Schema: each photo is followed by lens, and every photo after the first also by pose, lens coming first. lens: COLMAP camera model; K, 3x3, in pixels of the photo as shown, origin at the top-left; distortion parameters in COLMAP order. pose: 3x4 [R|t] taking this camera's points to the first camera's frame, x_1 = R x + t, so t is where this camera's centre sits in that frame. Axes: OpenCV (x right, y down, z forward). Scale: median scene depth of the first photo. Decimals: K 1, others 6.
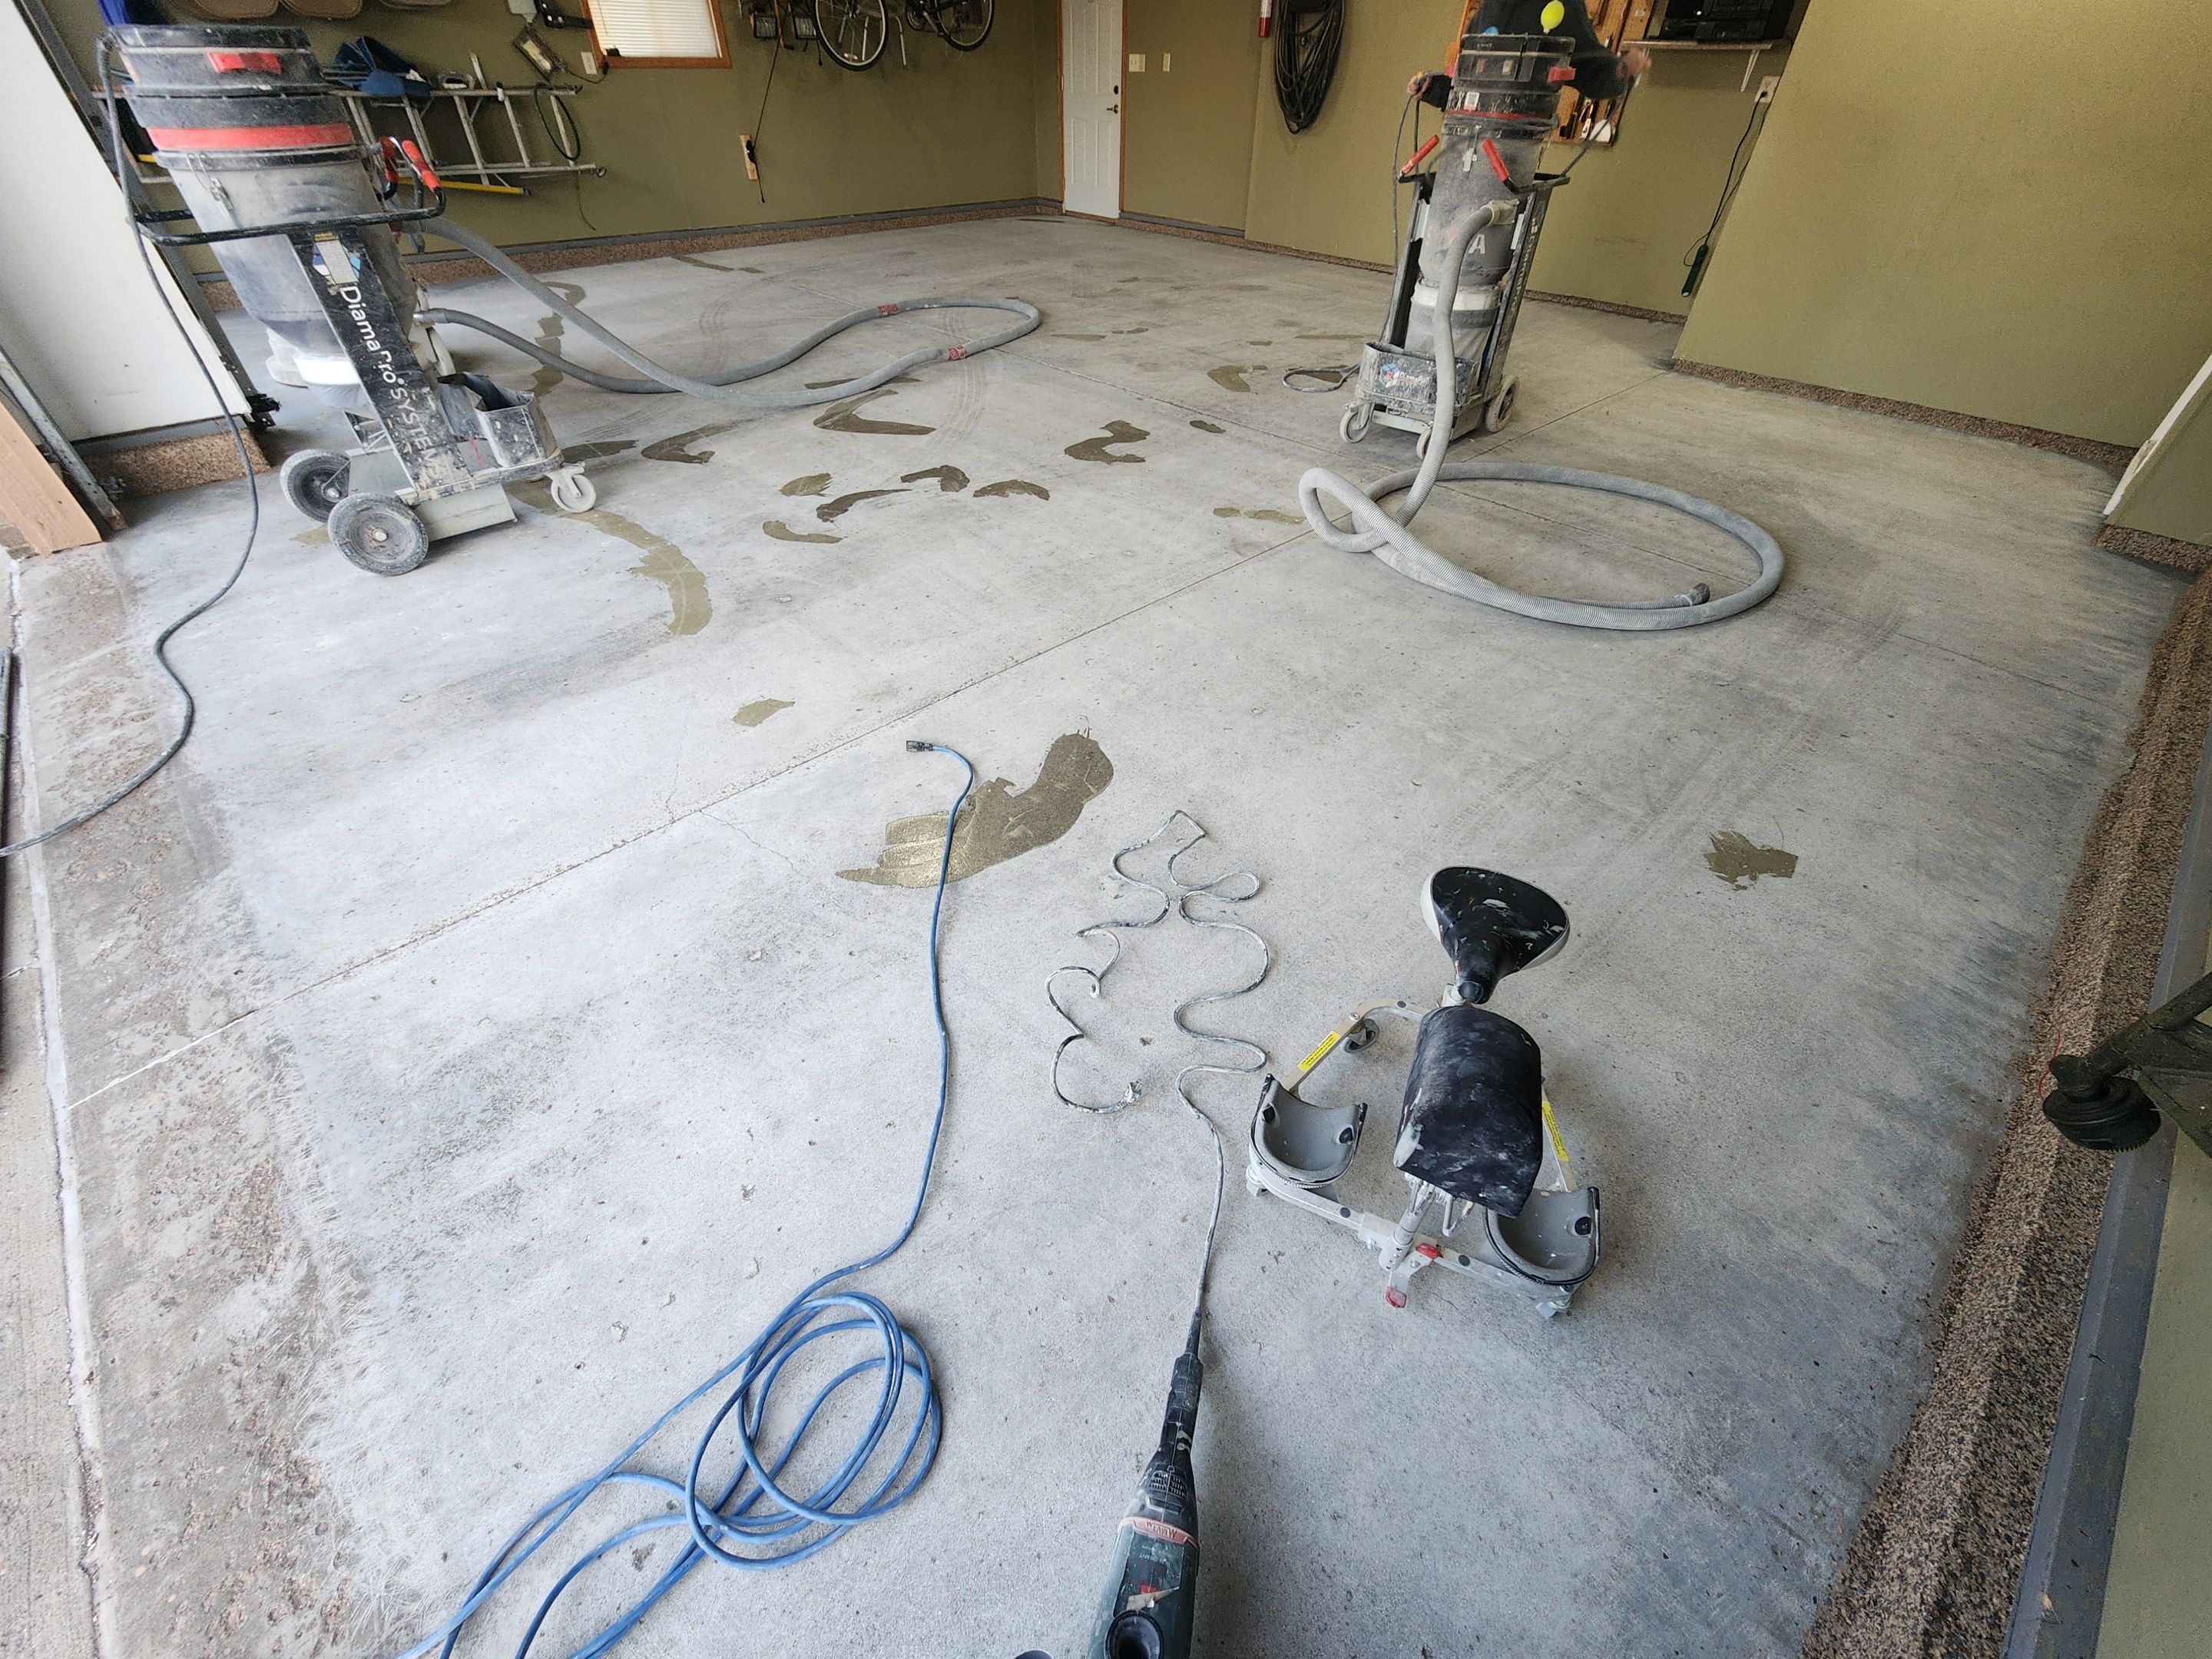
lens RADIAL K [[896.3, 0, 1113.2], [0, 896.3, 843.8], [0, 0, 1]] dist [-0.002911, 0.000145]
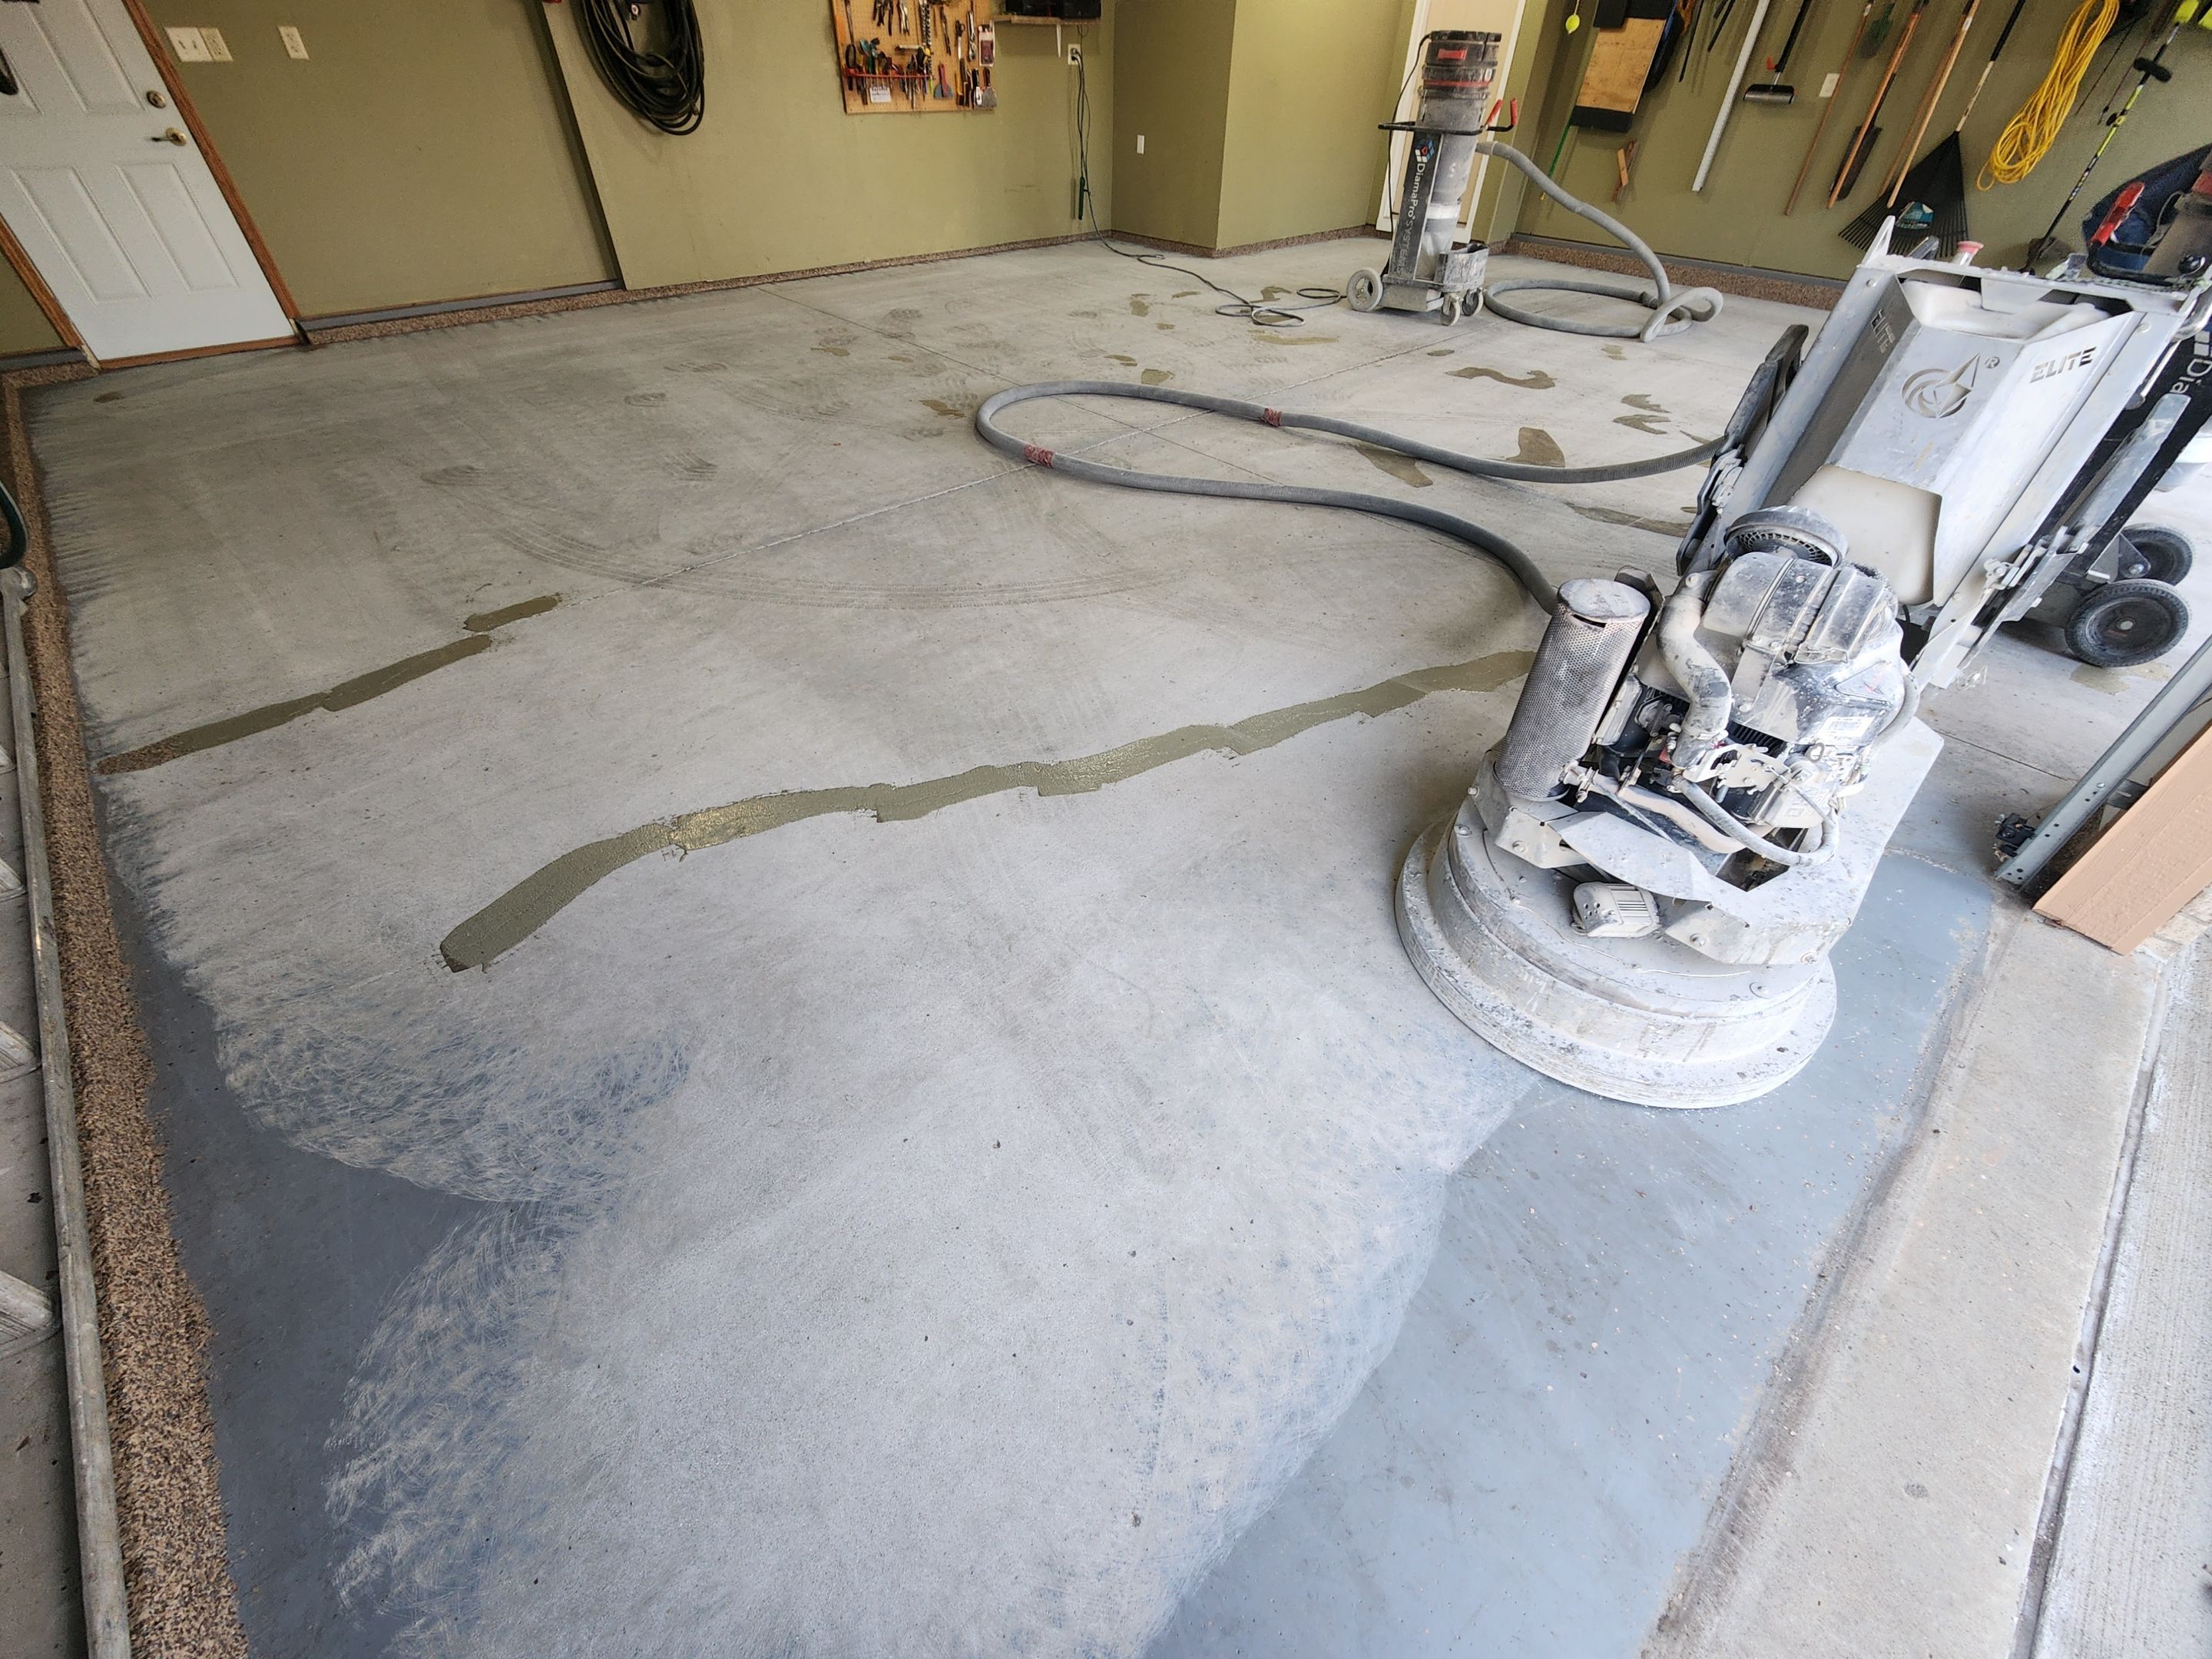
lens RADIAL K [[901.6, 0, 1115.2], [0, 901.6, 841.1], [0, 0, 1]] dist [-0.000690, -0.001370]
pose [[0.002996, -0.677781, 0.735258, -2.560119], [0.651147, 0.559348, 0.512969, -2.075287], [-0.758946, 0.477224, 0.443011, 2.275159]]
